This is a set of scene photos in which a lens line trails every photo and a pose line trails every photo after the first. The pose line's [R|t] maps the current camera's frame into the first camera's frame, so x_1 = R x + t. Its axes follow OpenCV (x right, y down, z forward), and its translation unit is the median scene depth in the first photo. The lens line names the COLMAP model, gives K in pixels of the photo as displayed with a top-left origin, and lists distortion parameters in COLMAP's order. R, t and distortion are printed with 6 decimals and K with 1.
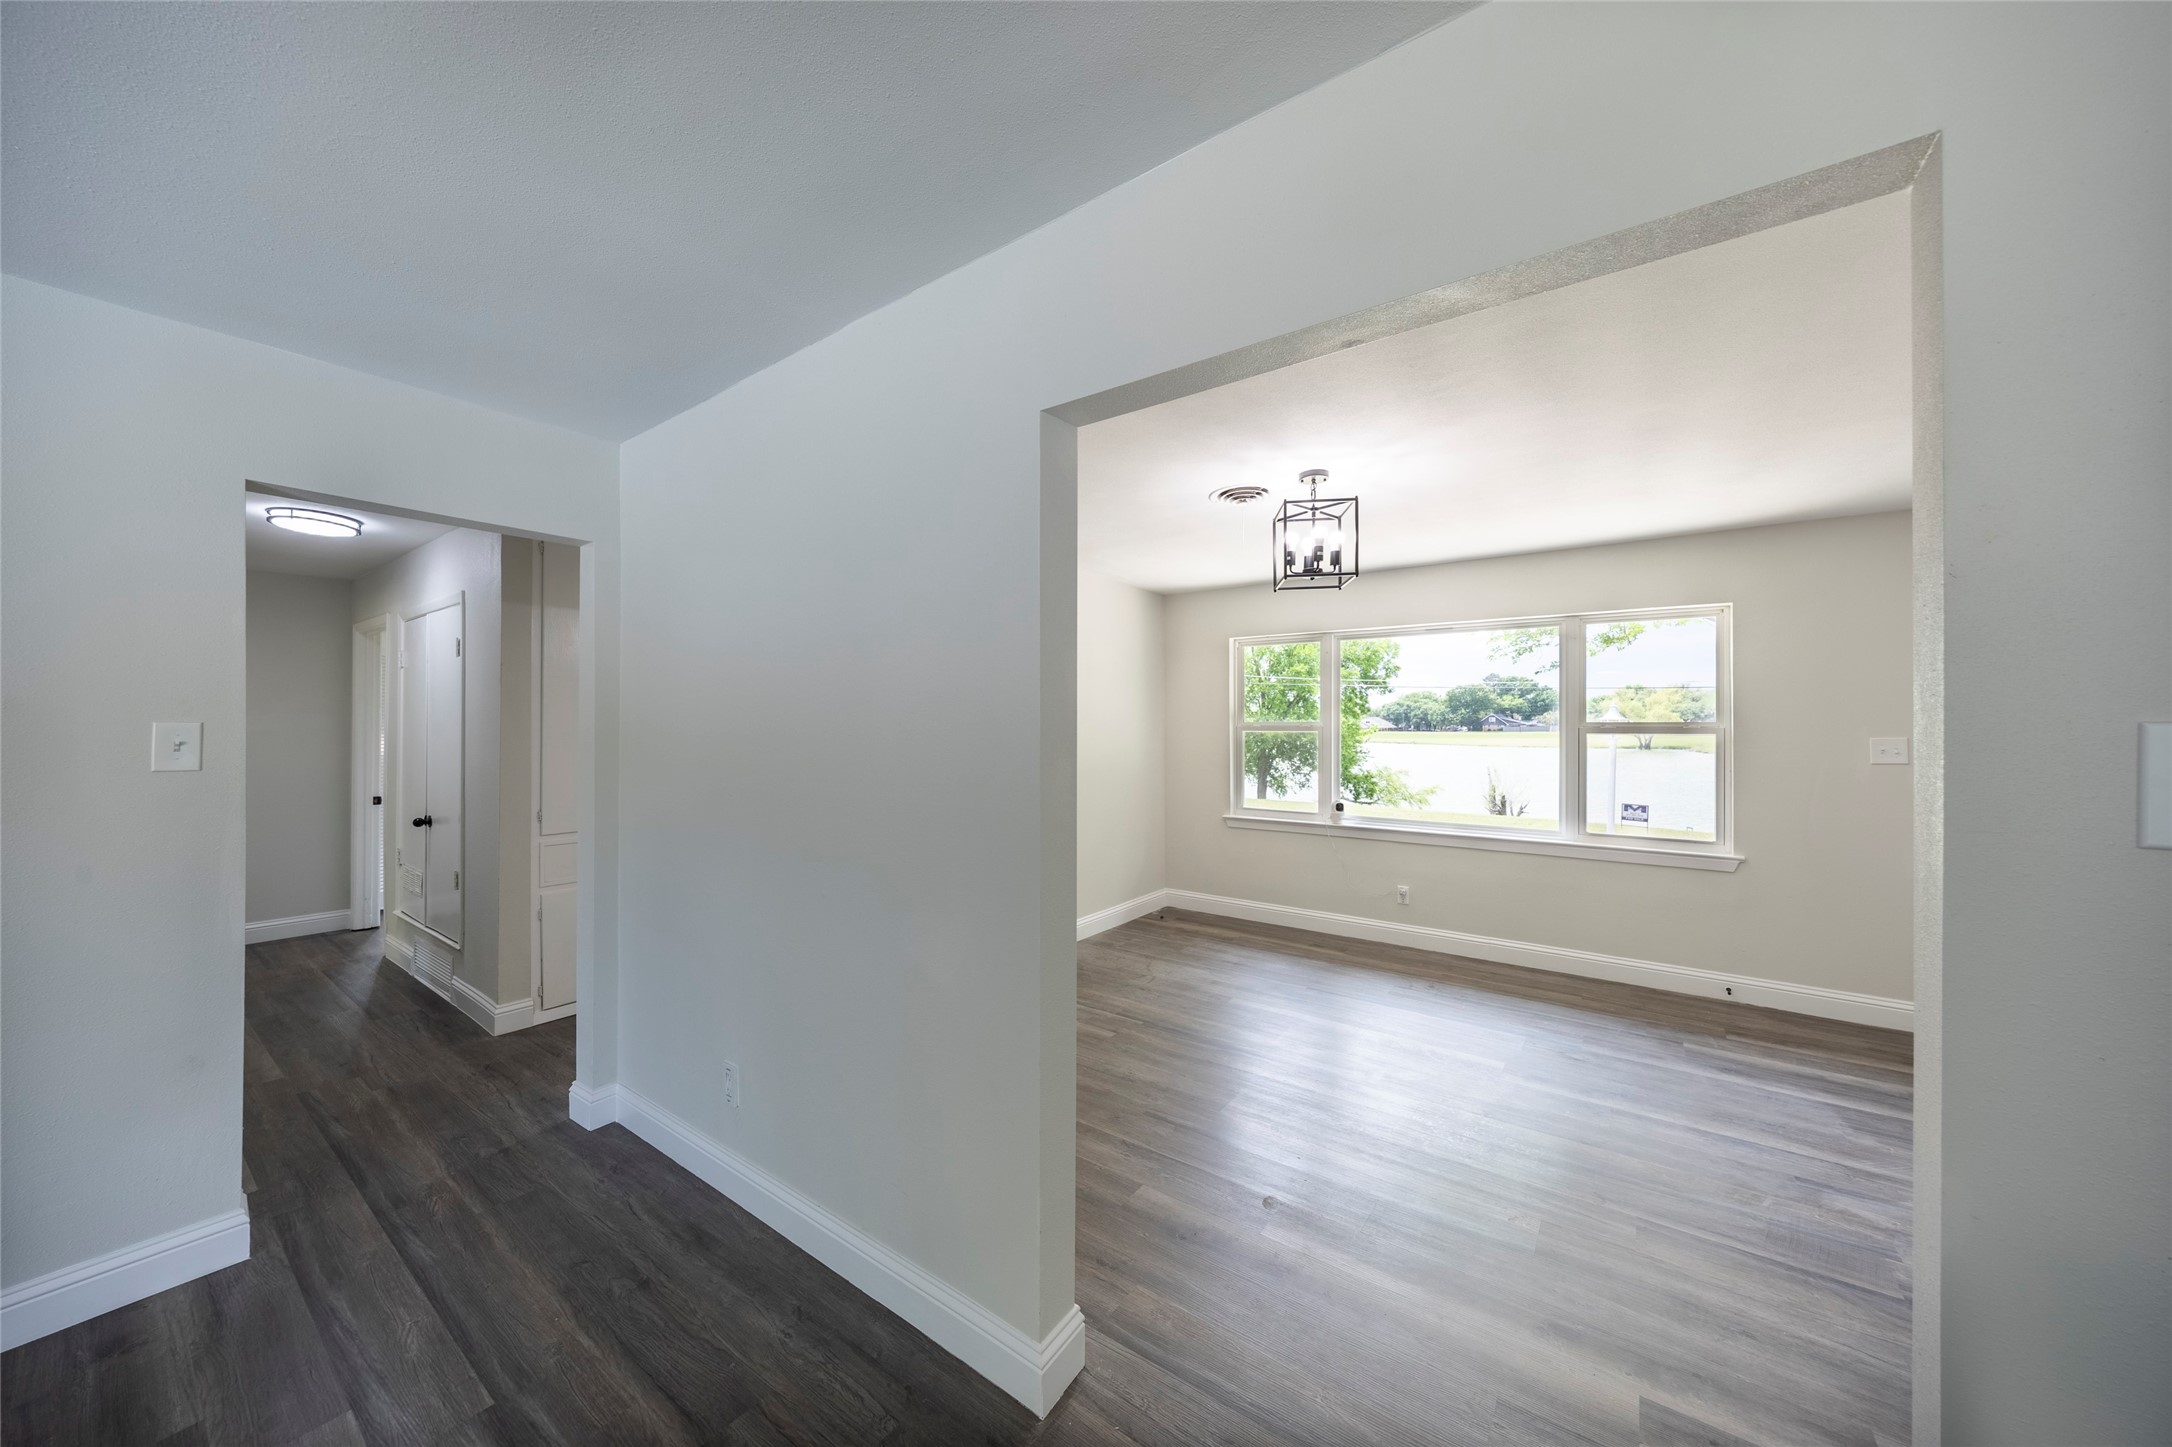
lens RADIAL K [[765.5, 0, 1087.2], [0, 765.5, 718.0], [0, 0, 1]] dist [-0.005294, -0.000011]
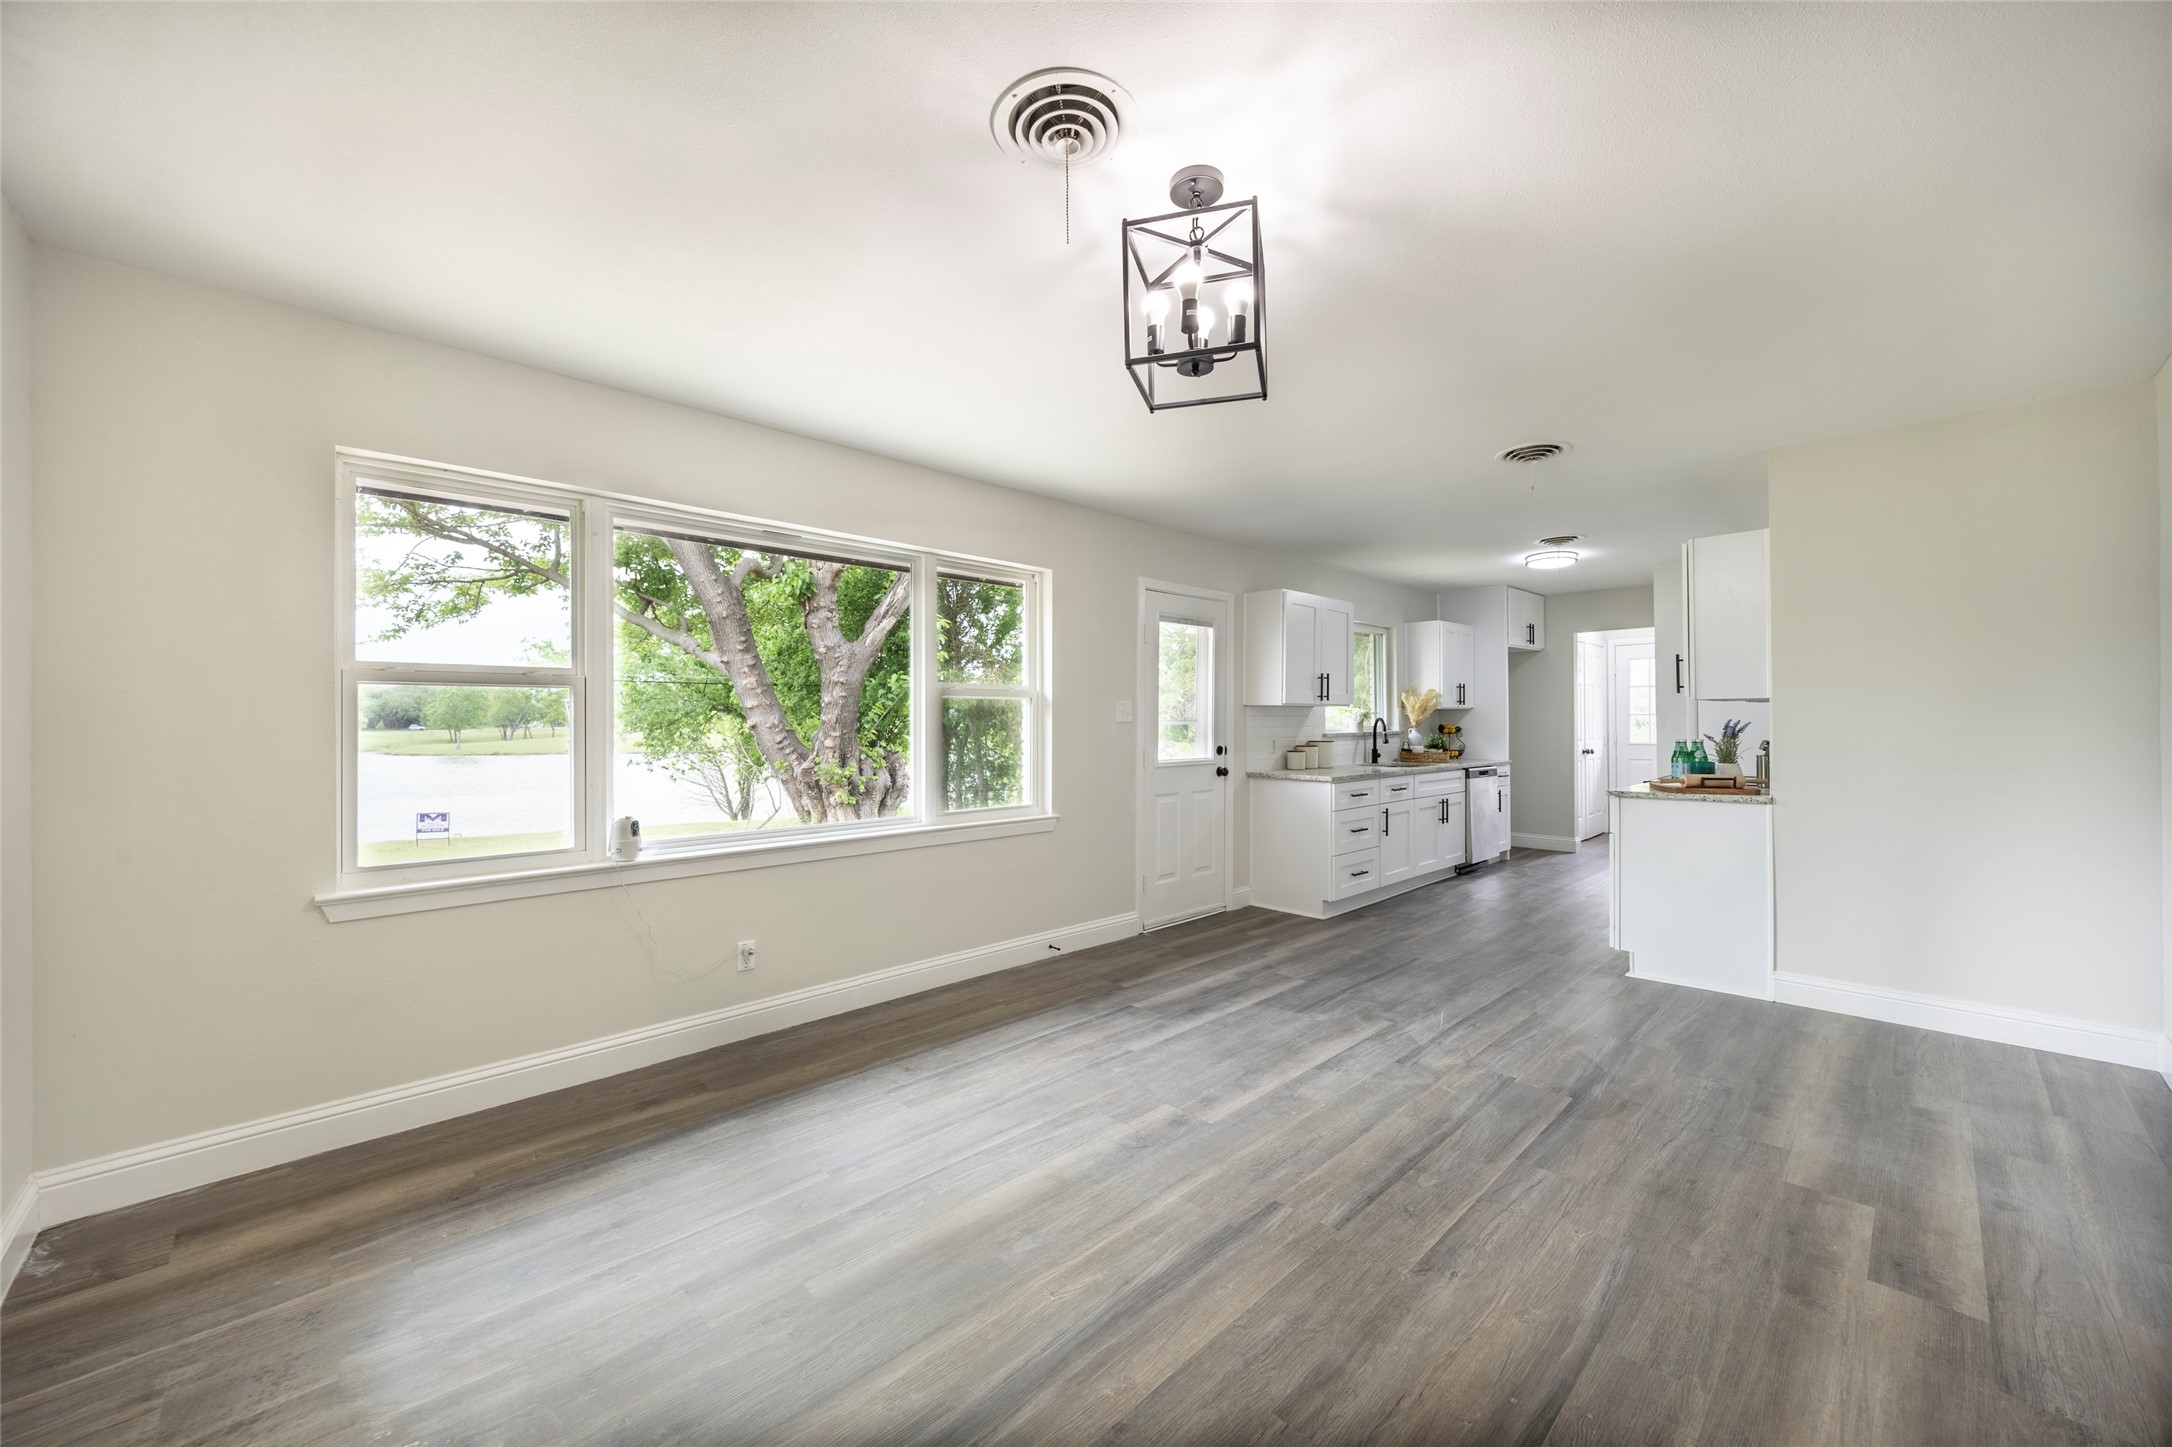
lens RADIAL K [[823.7, 0, 1085.5], [0, 823.7, 713.1], [0, 0, 1]] dist [0.001295, -0.000084]
pose [[0.174858, 0.005449, 0.984579, -0.229929], [-0.000396, 0.999985, -0.005464, 0.050570], [-0.984594, 0.000565, 0.174858, 0.753077]]
